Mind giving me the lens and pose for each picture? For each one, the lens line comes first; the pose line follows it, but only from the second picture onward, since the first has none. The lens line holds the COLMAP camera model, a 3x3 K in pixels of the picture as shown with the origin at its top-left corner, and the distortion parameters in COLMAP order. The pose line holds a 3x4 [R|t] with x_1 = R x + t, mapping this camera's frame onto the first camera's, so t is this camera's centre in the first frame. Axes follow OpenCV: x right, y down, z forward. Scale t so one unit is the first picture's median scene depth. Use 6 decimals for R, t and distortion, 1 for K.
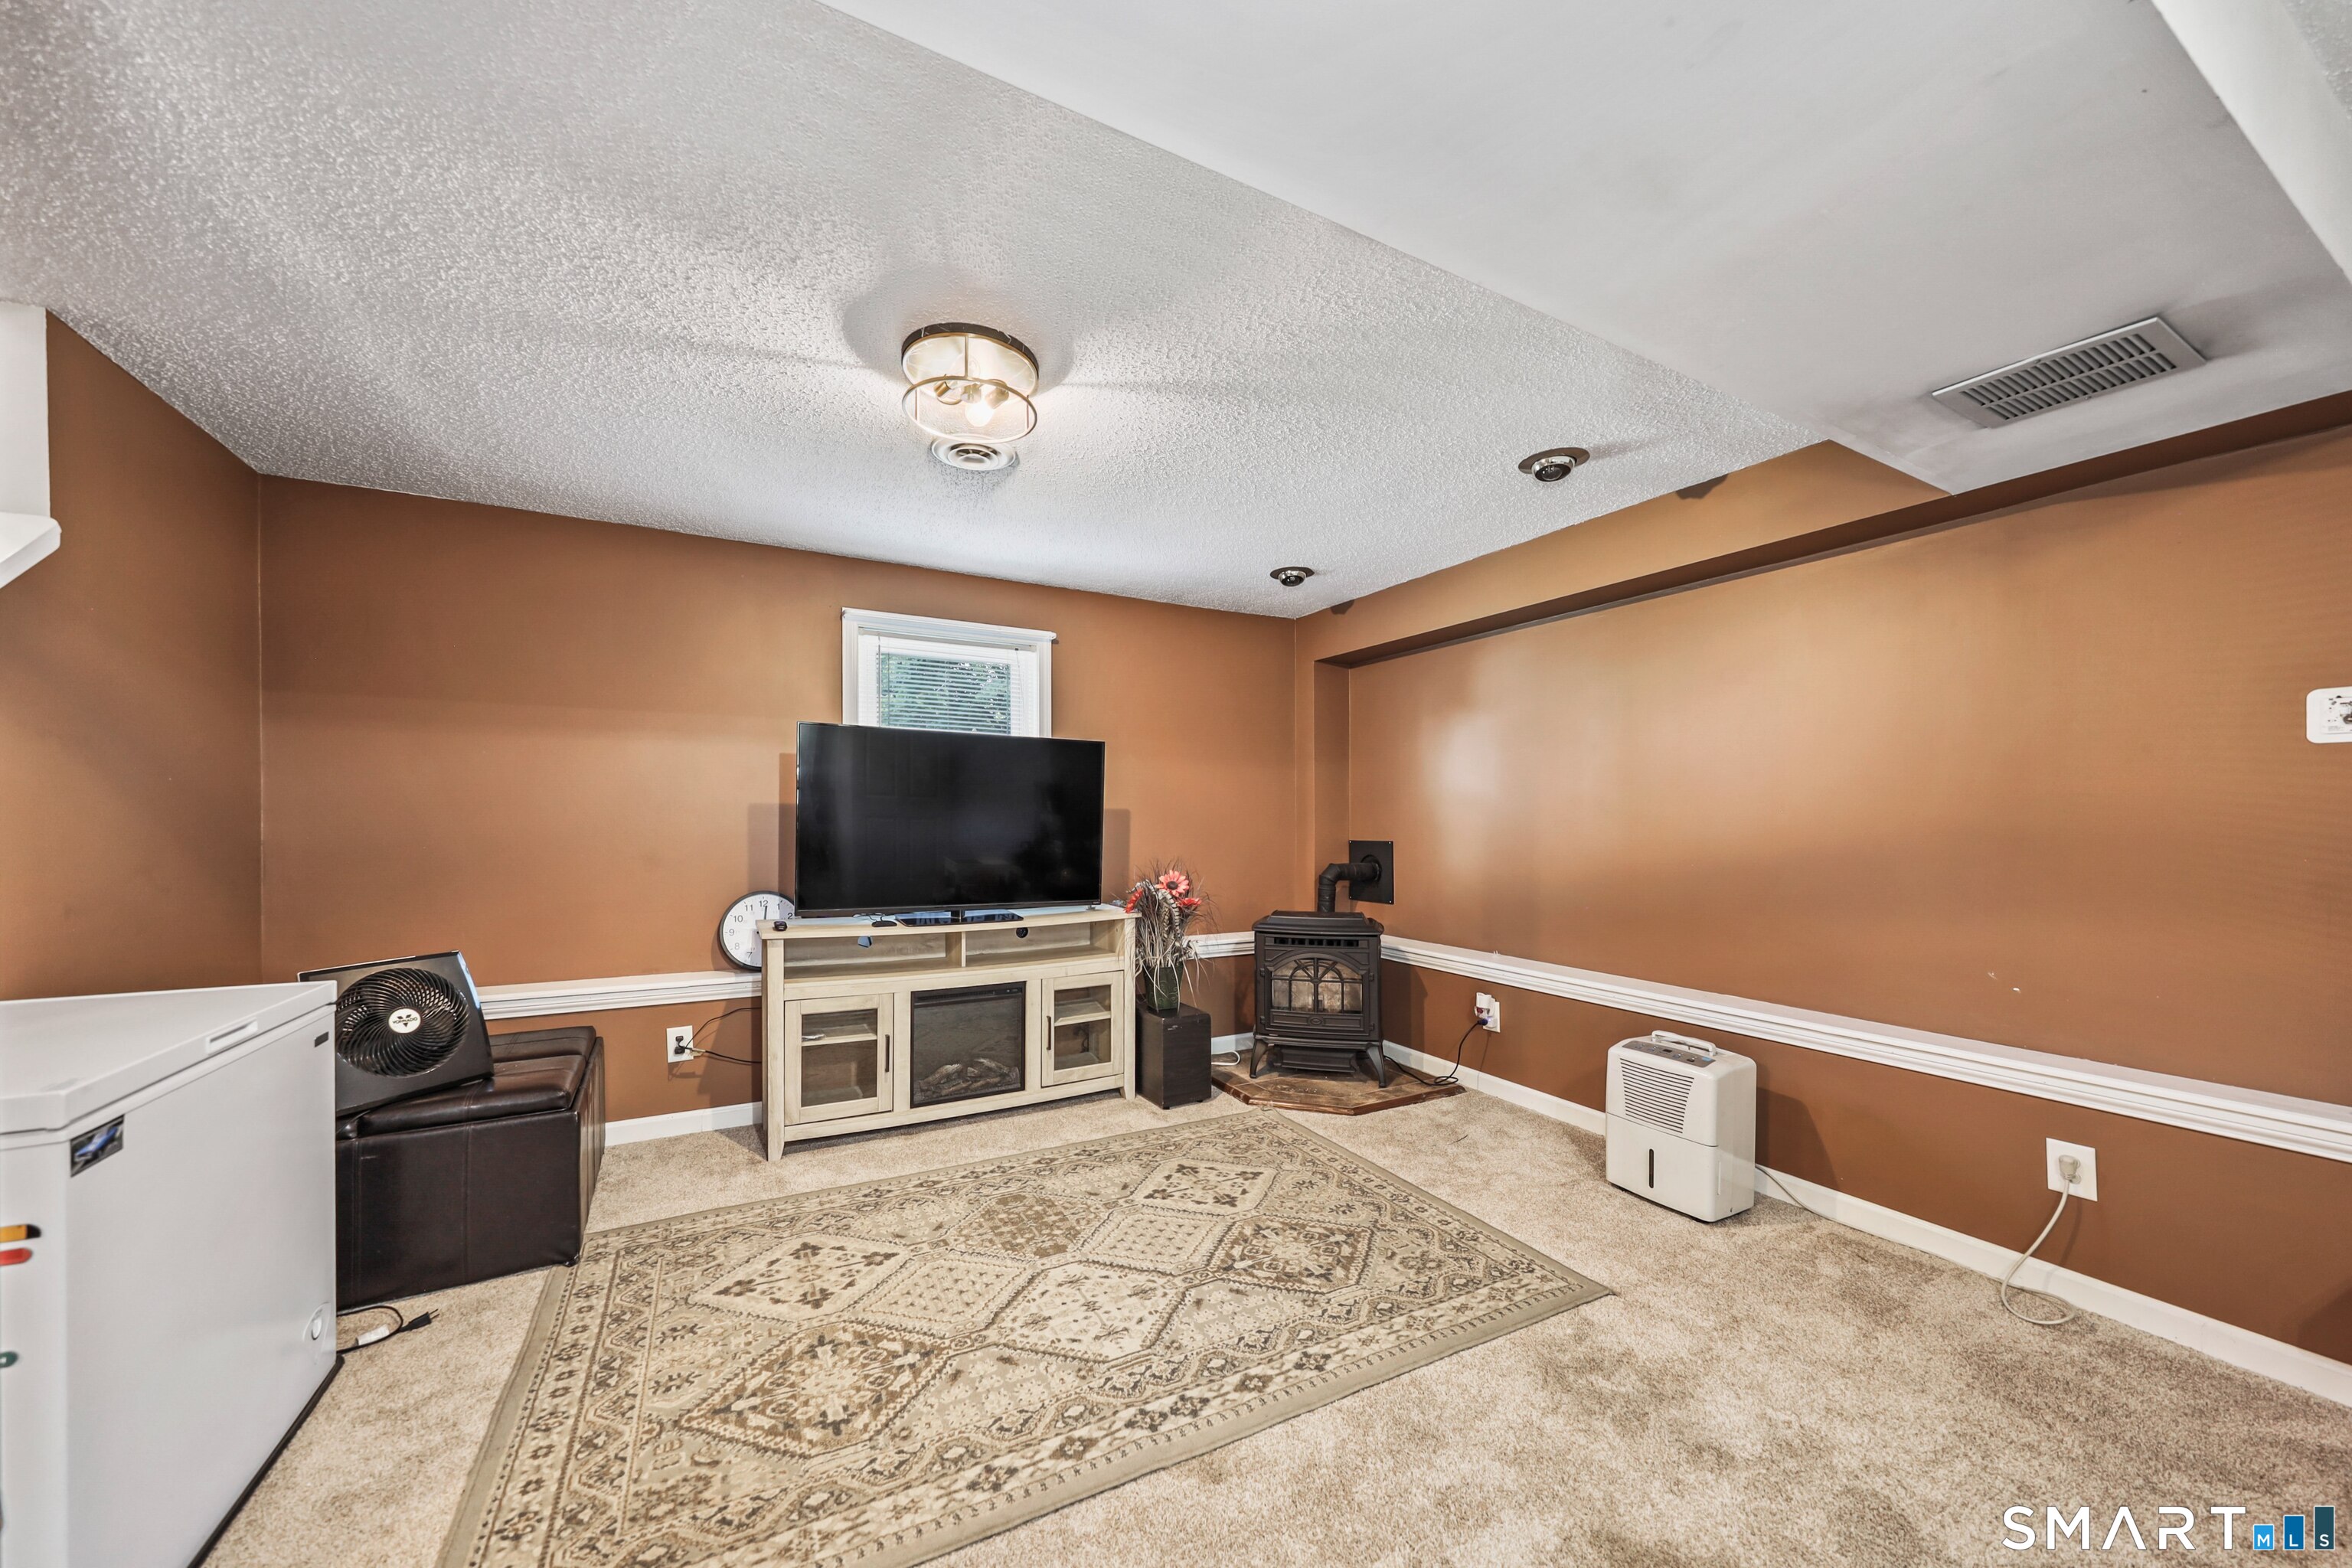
lens RADIAL K [[823.8, 0, 1154.5], [0, 823.8, 820.6], [0, 0, 1]] dist [0.002298, 0.000245]
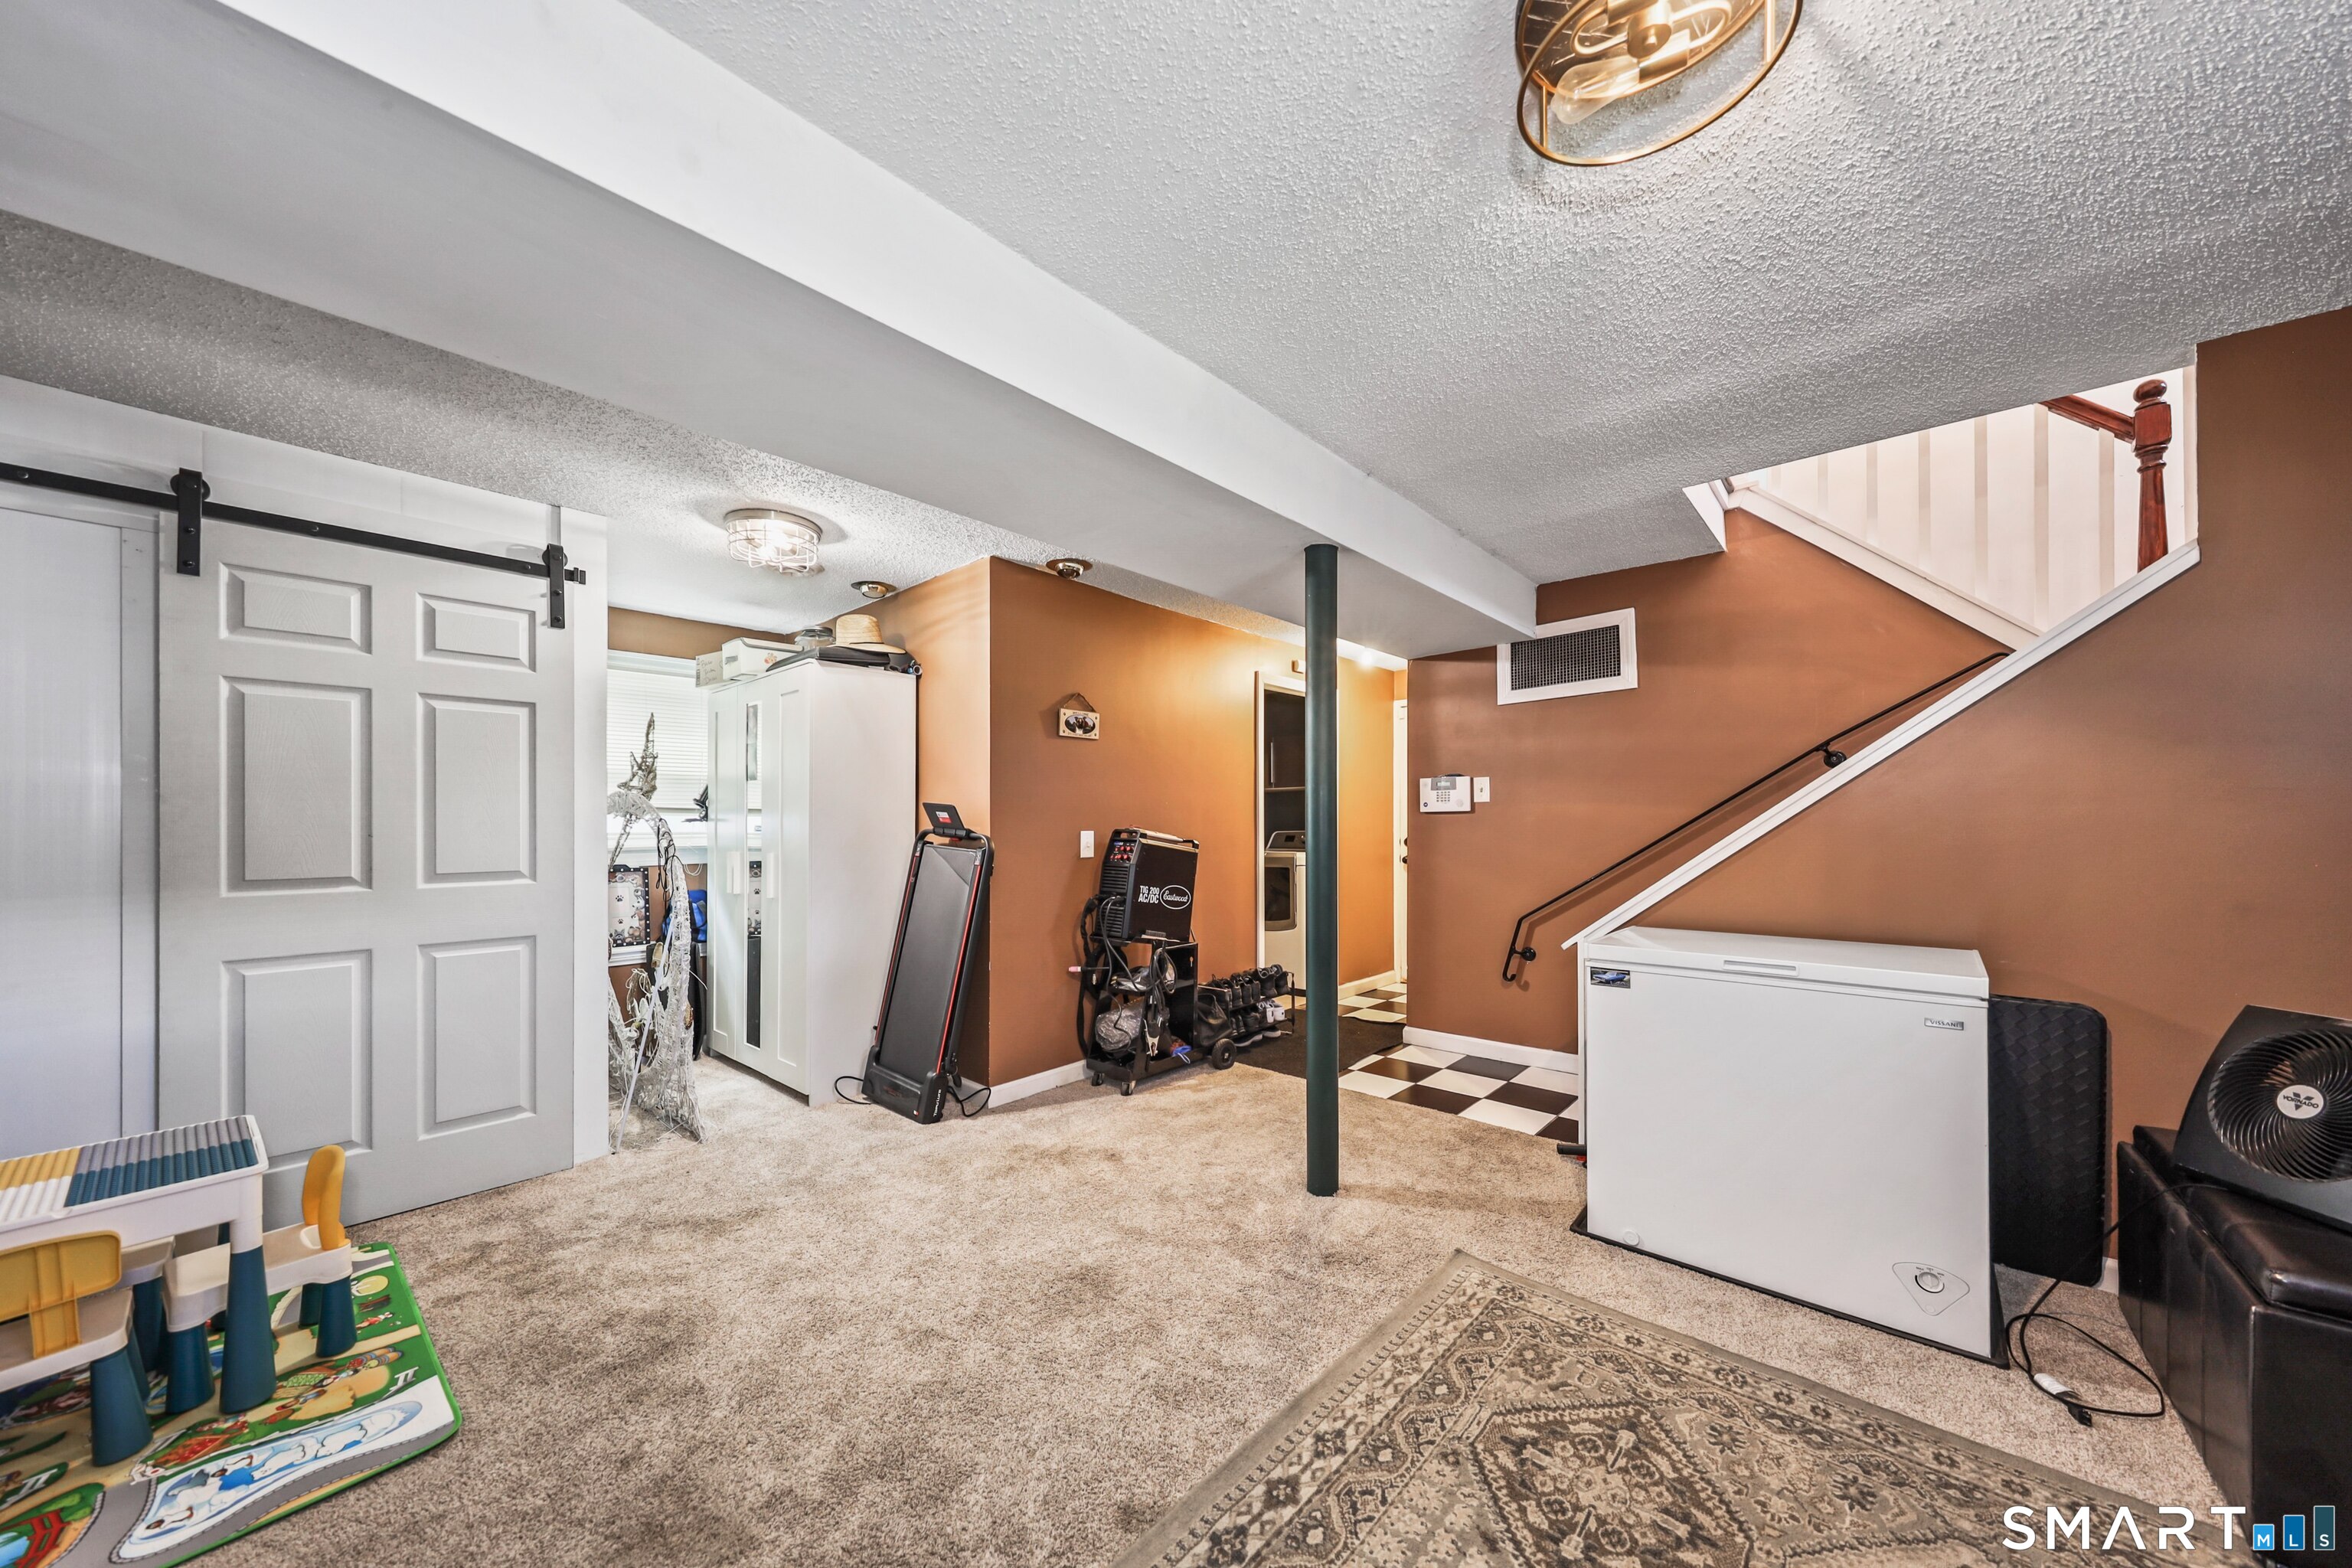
lens RADIAL K [[823.8, 0, 1153.7], [0, 823.8, 827.1], [0, 0, 1]] dist [0.002298, 0.000245]
pose [[-0.939924, 0.001080, -0.341382, 0.205330], [-0.000597, 0.999988, 0.004806, 0.003139], [0.341384, 0.004721, -0.939912, 1.051571]]
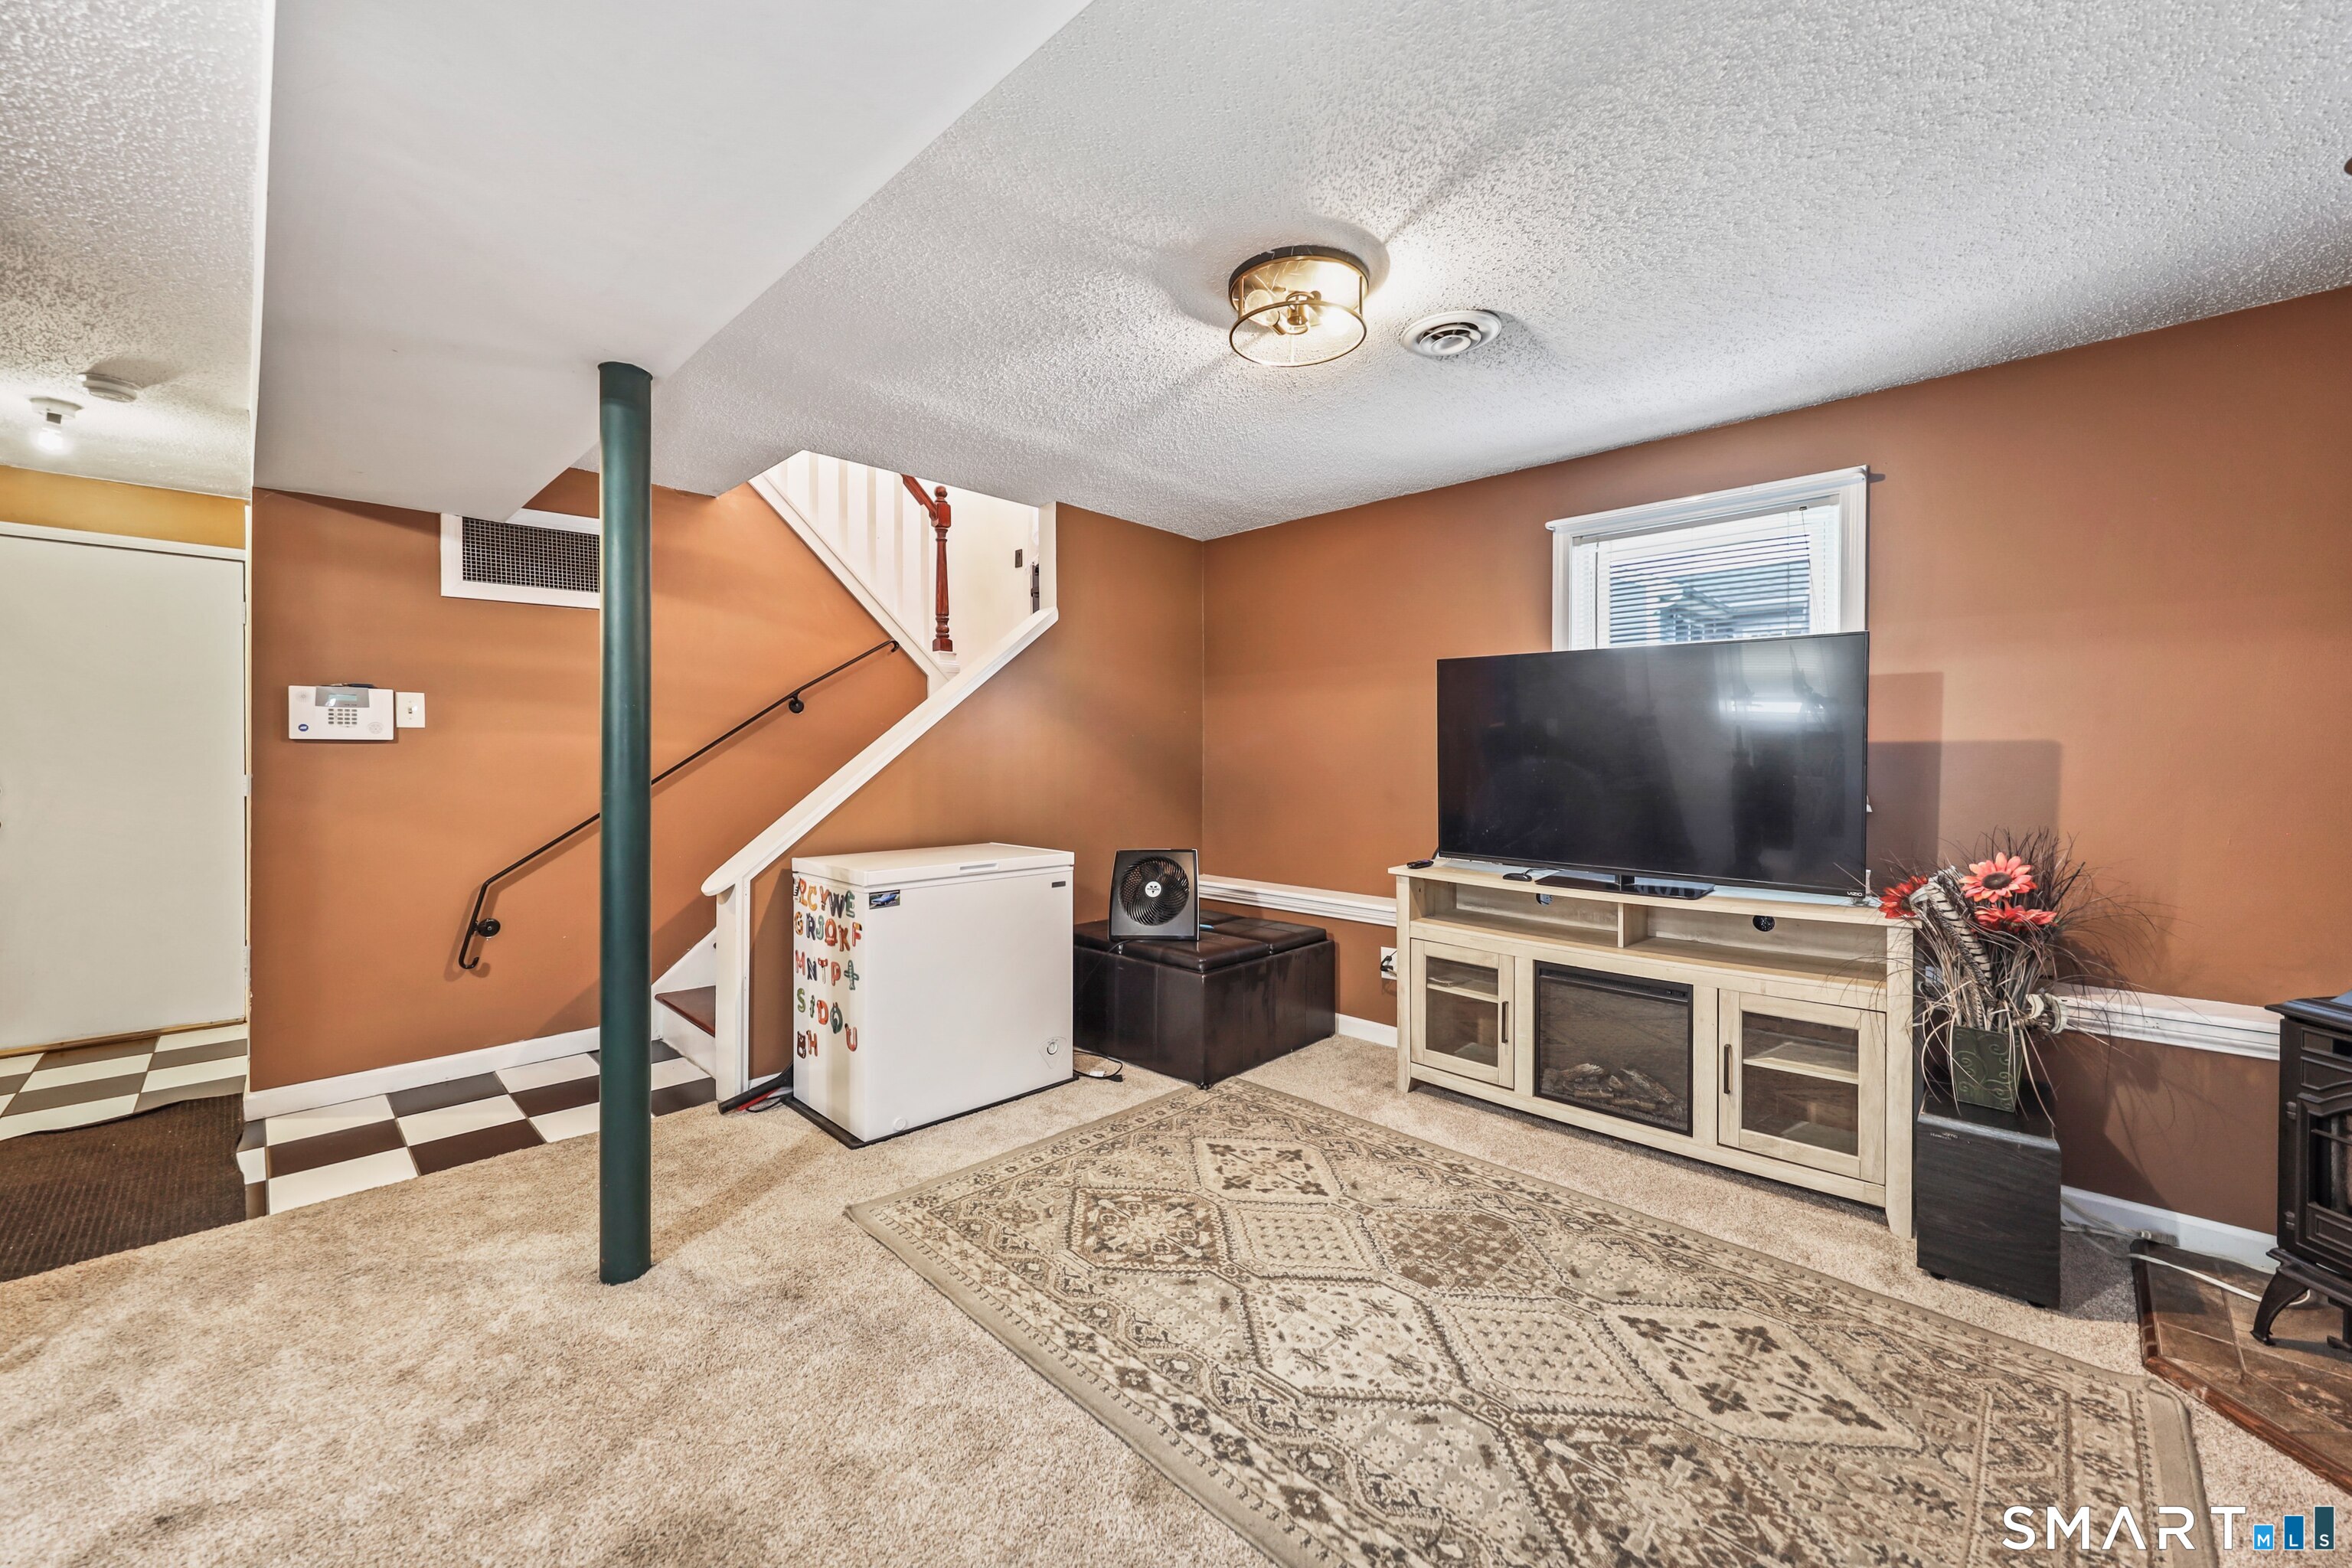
lens RADIAL K [[909.6, 0, 1174.4], [0, 909.6, 767.0], [0, 0, 1]] dist [0.001356, 0.000323]
pose [[0.312553, 0.007721, -0.949869, 0.559666], [-0.004106, 0.999969, 0.006777, 0.002485], [0.949891, 0.001782, 0.312575, 0.402732]]
